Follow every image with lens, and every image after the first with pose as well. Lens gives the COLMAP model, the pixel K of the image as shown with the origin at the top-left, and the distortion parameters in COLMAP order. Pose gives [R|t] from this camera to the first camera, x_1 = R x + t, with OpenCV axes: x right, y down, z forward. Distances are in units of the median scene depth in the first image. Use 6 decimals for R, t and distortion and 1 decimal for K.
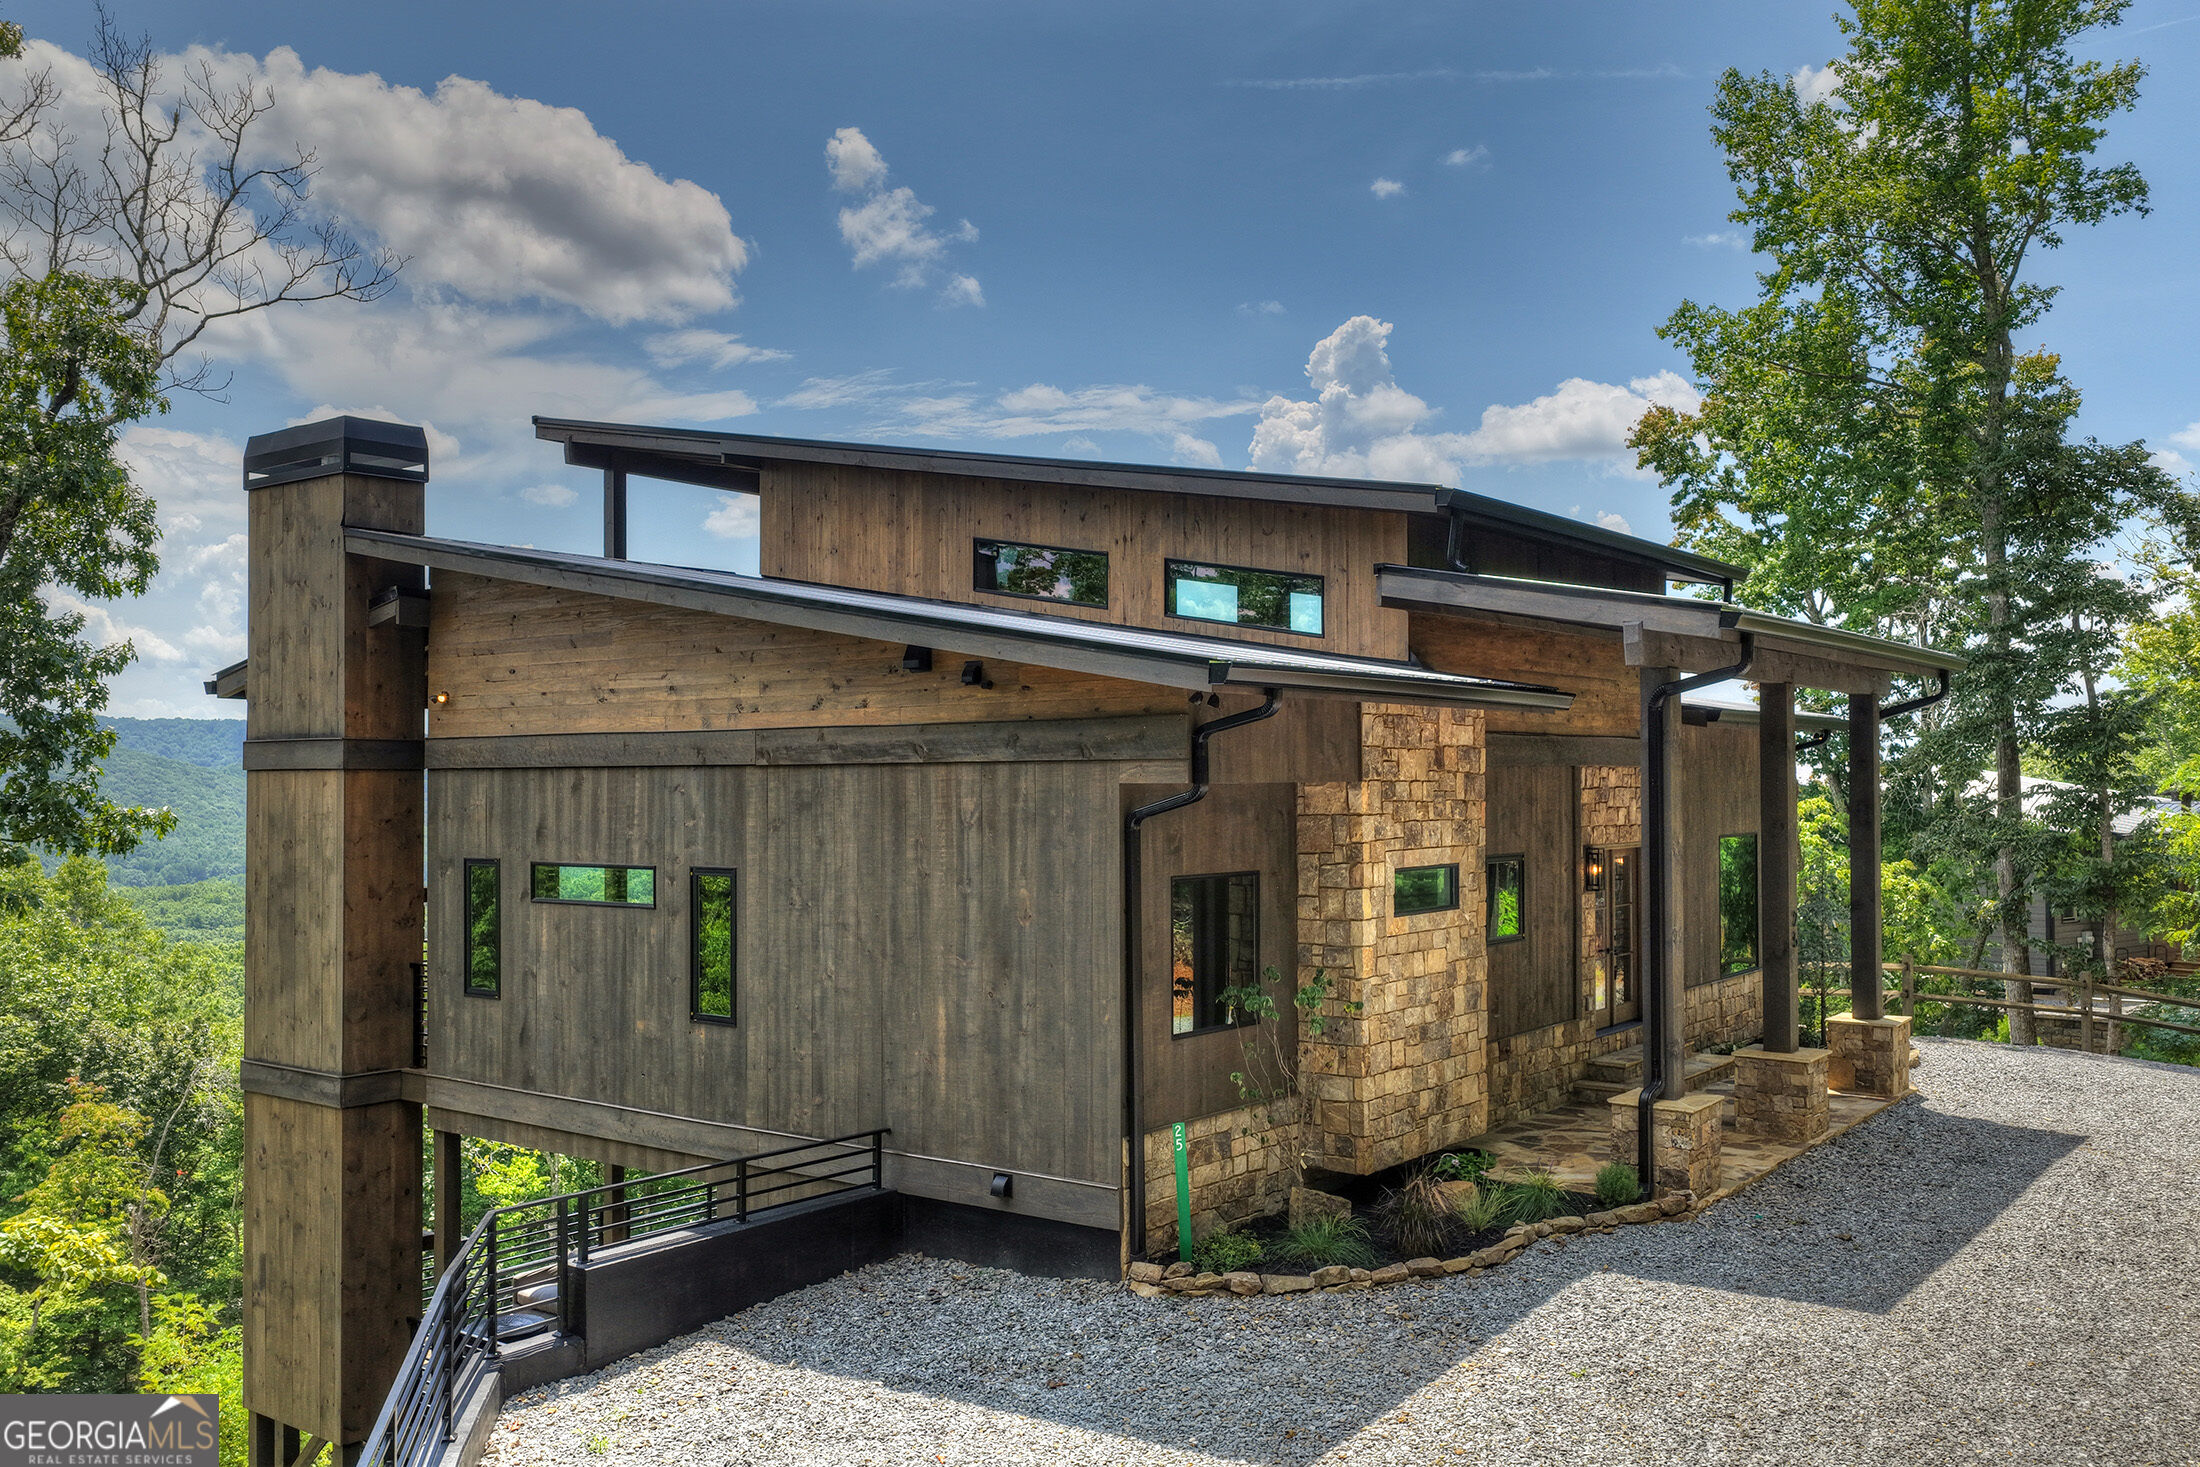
lens RADIAL K [[1808.4, 0, 1093.7], [0, 1808.4, 750.4], [0, 0, 1]] dist [-0.004615, 0.018396]
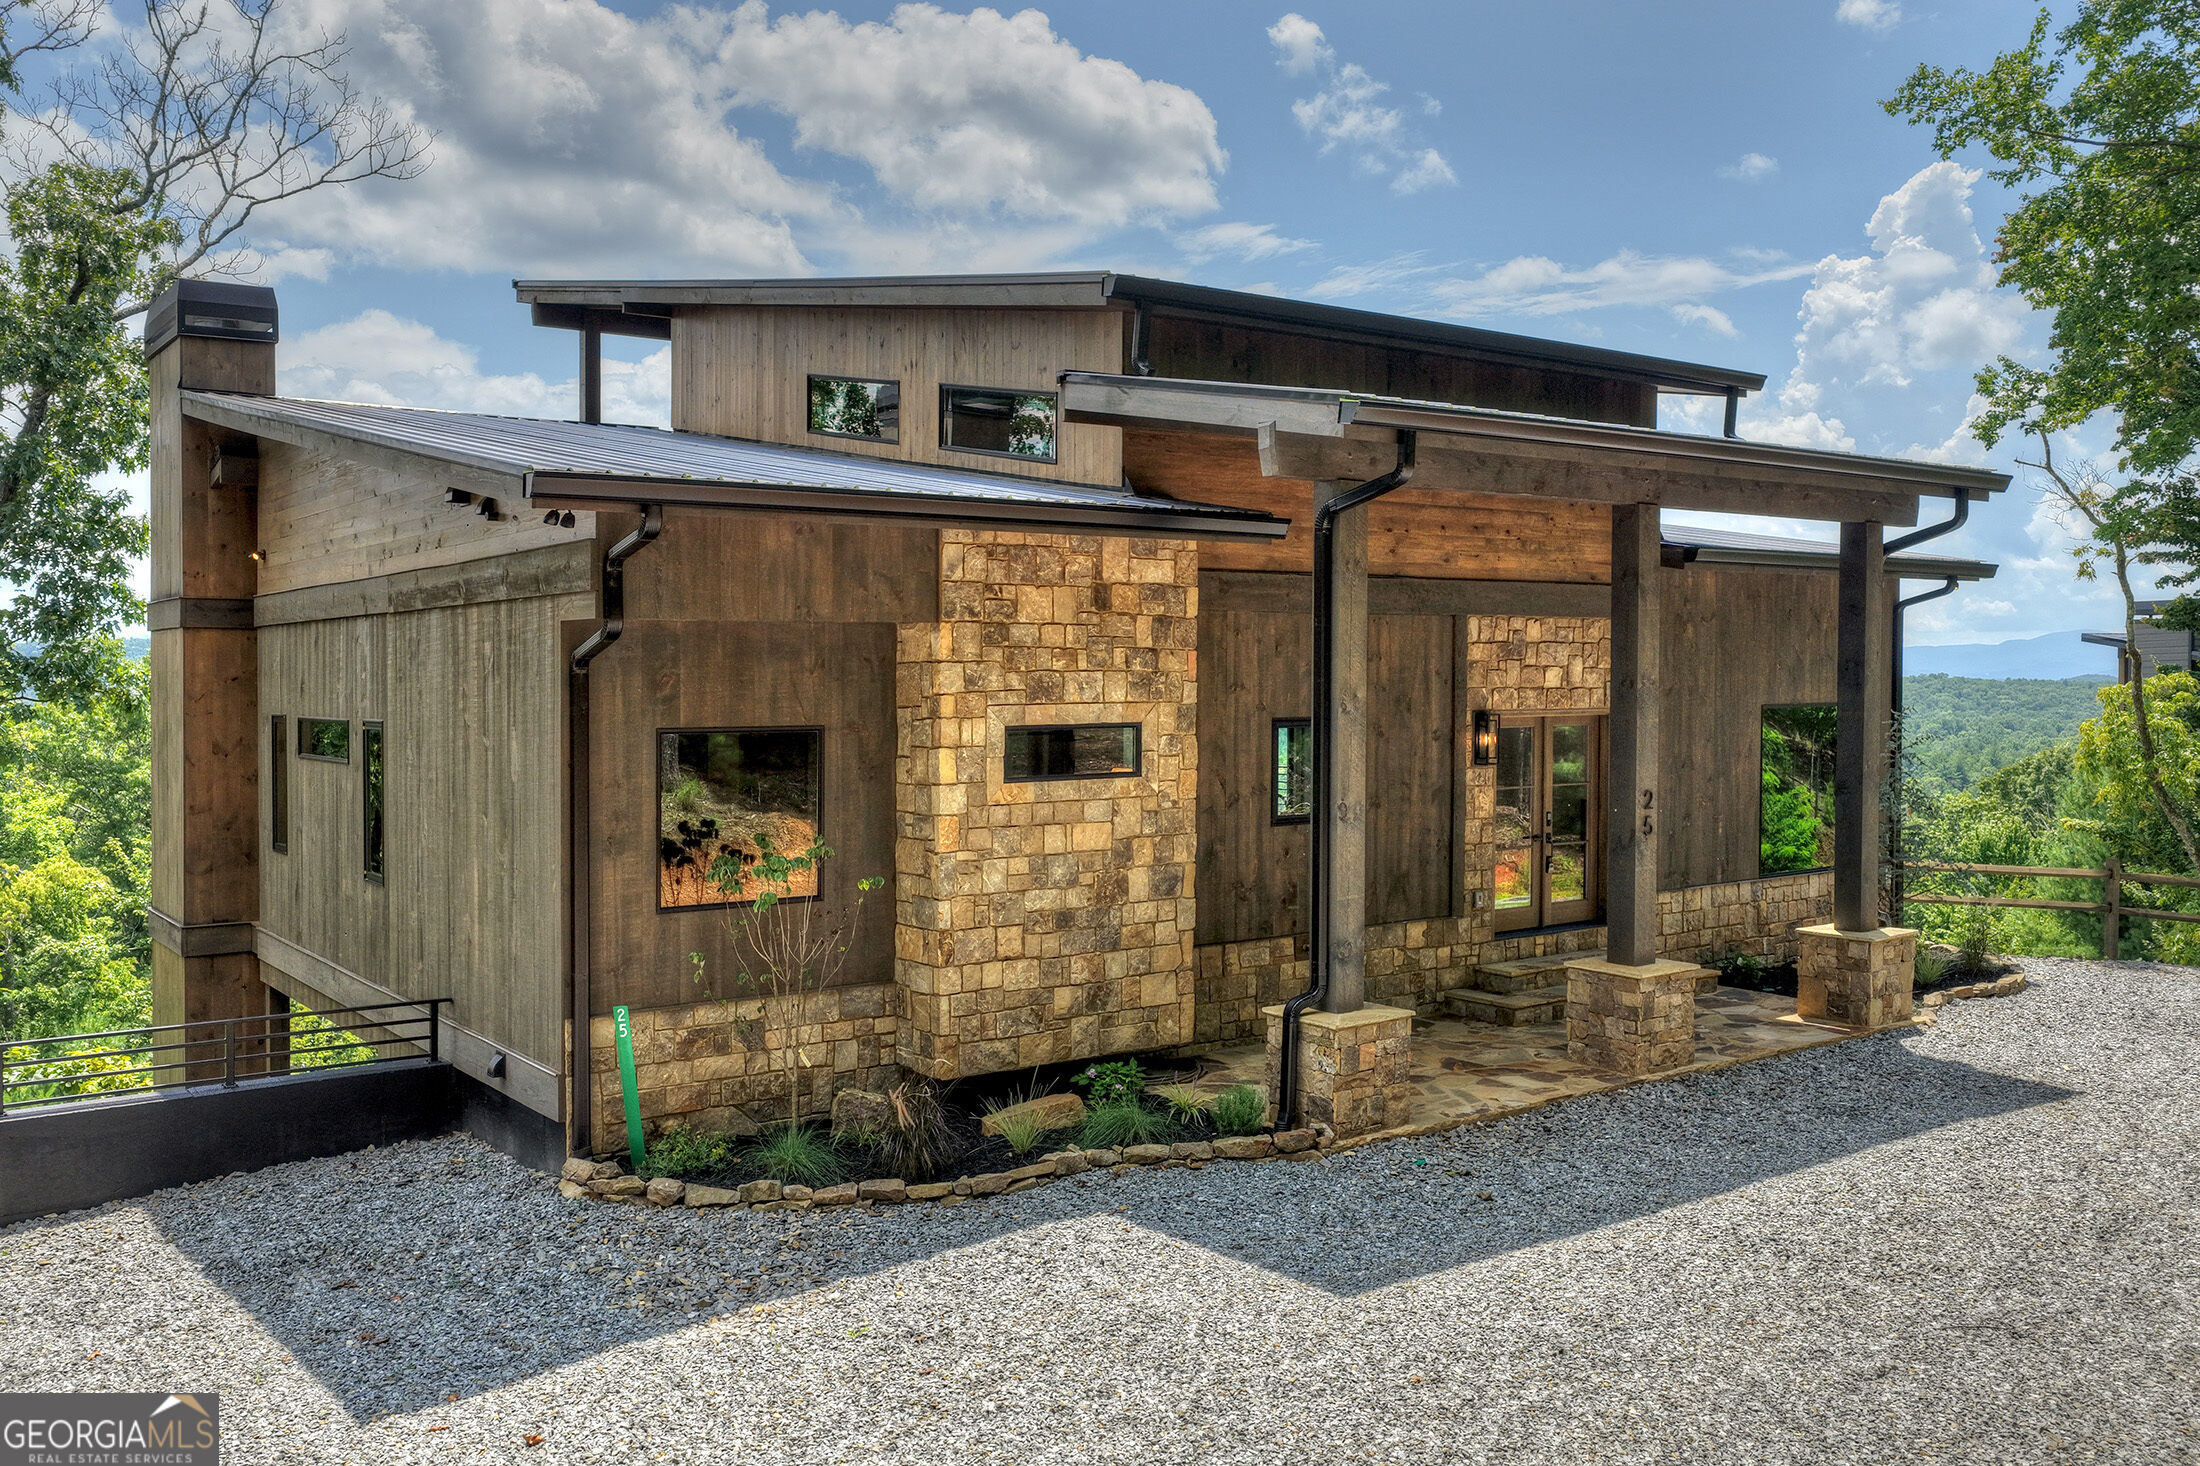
lens RADIAL K [[1805.3, 0, 1073.6], [0, 1805.3, 722.7], [0, 0, 1]] dist [0.001083, 0.001694]
pose [[0.959162, 0.007041, -0.282771, 0.412795], [0.005944, 0.998968, 0.045035, 0.024313], [0.282796, -0.044877, 0.958130, 0.183886]]
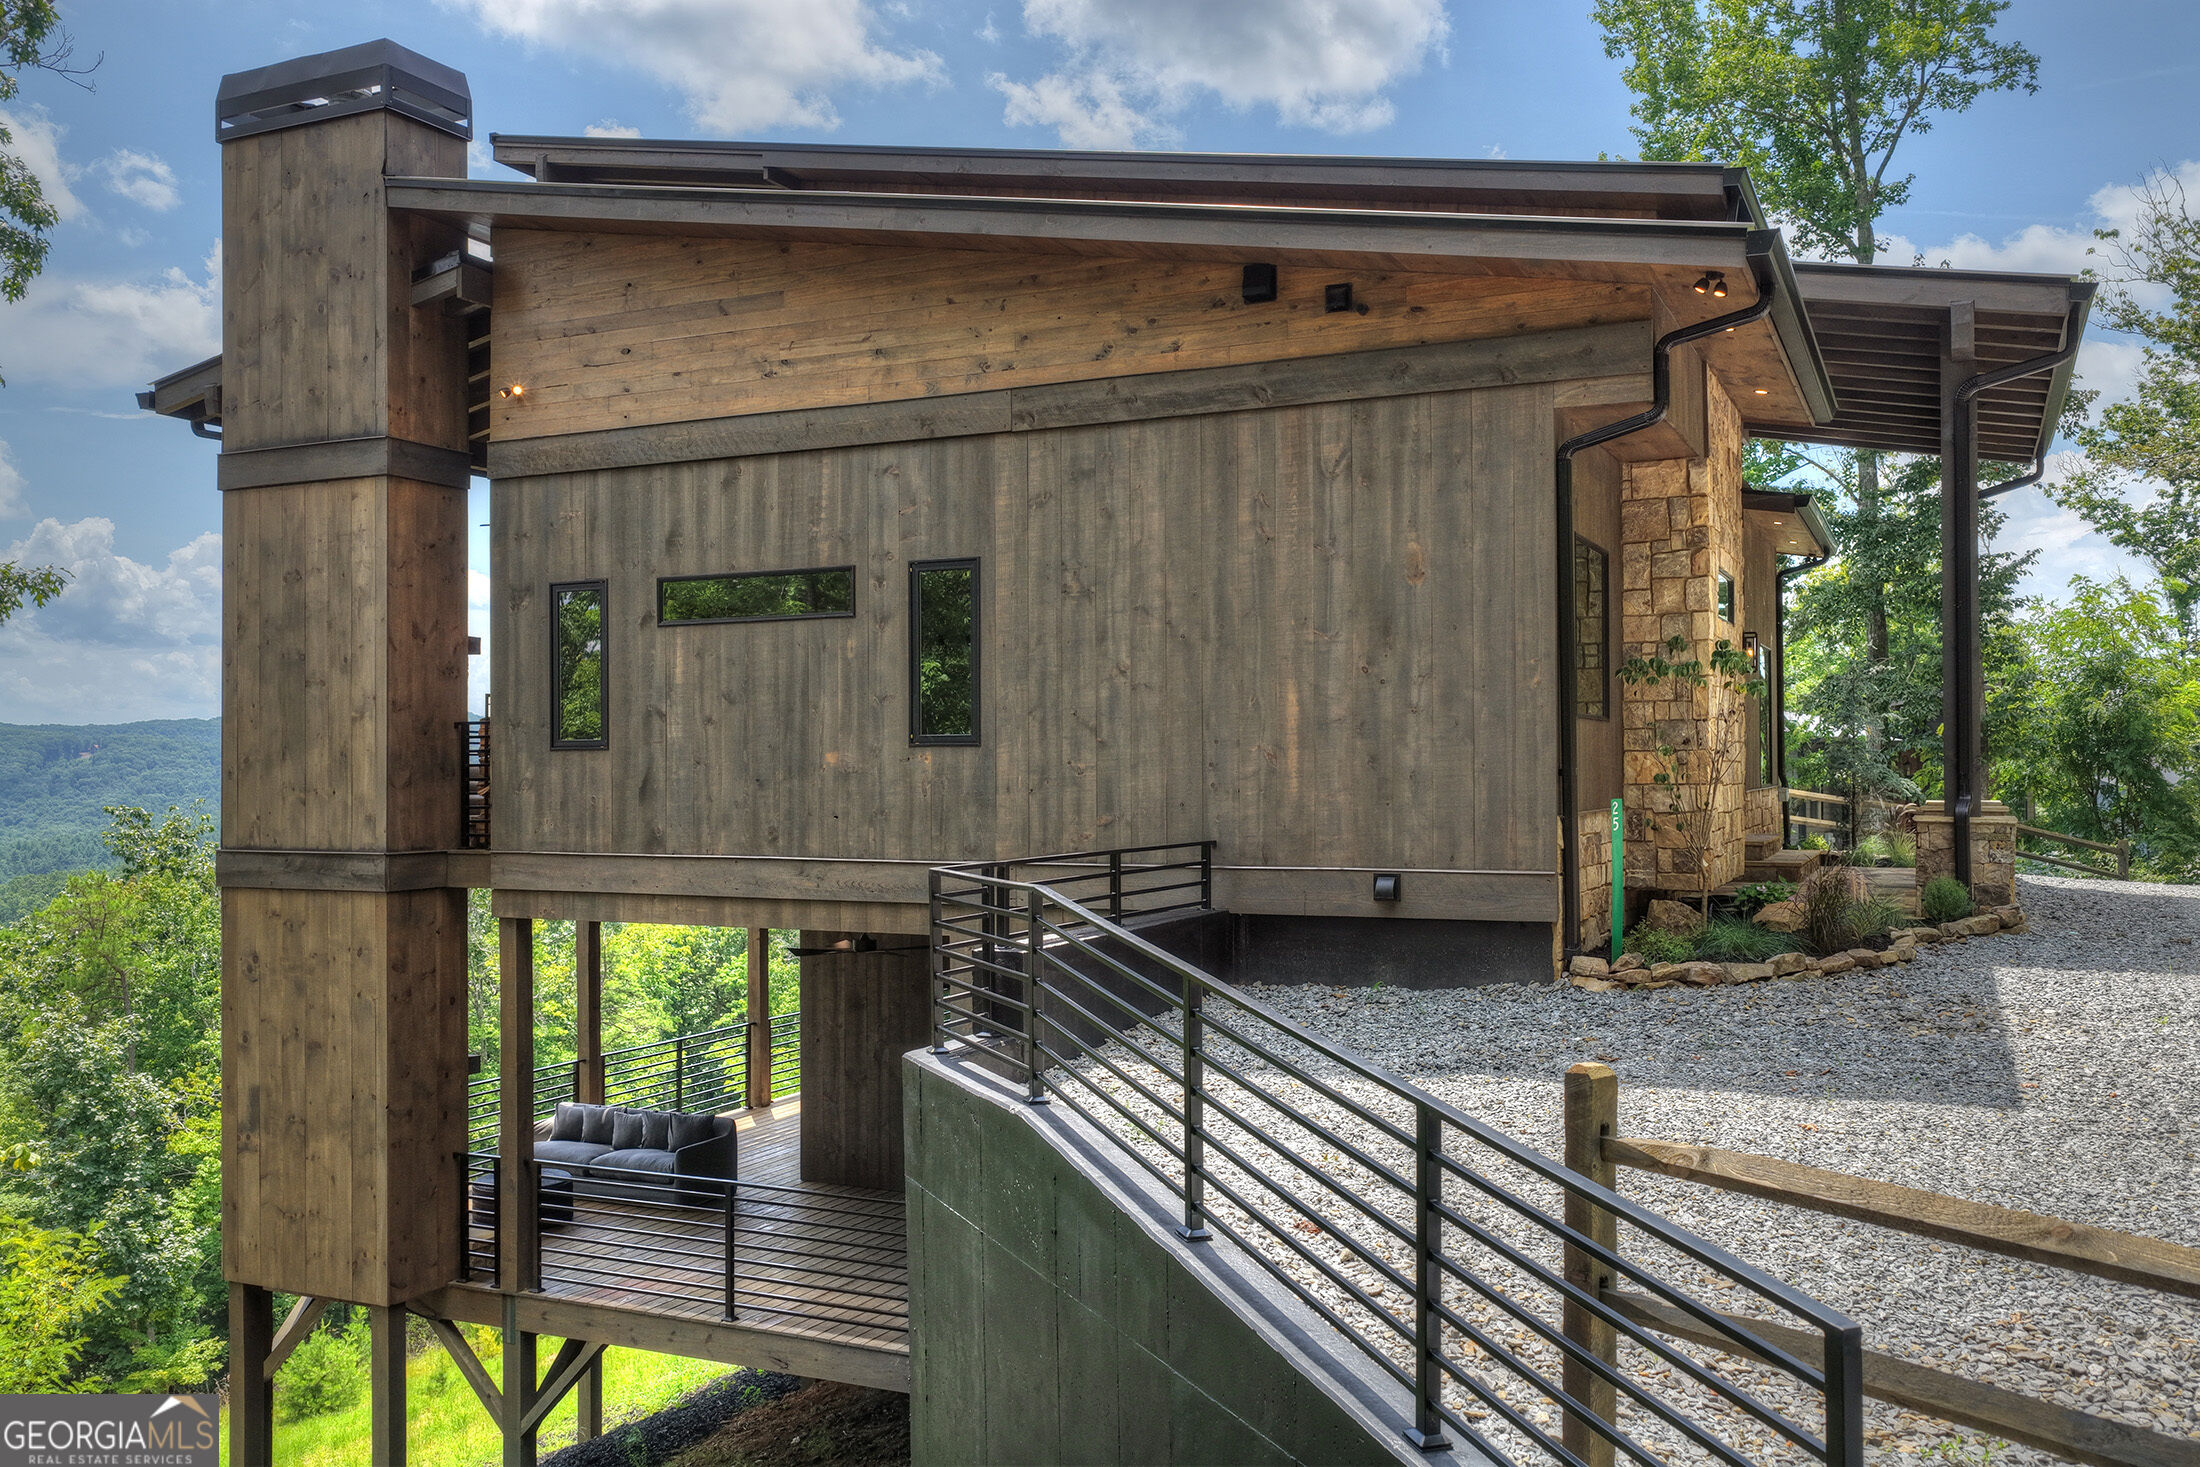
lens RADIAL K [[1821.9, 0, 1118.4], [0, 1821.9, 738.6], [0, 0, 1]] dist [-0.002845, 0.003677]
pose [[0.978151, 0.001744, 0.207888, -0.303025], [-0.003406, 0.999965, 0.007639, 0.139366], [-0.207868, -0.008180, 0.978123, 0.153067]]
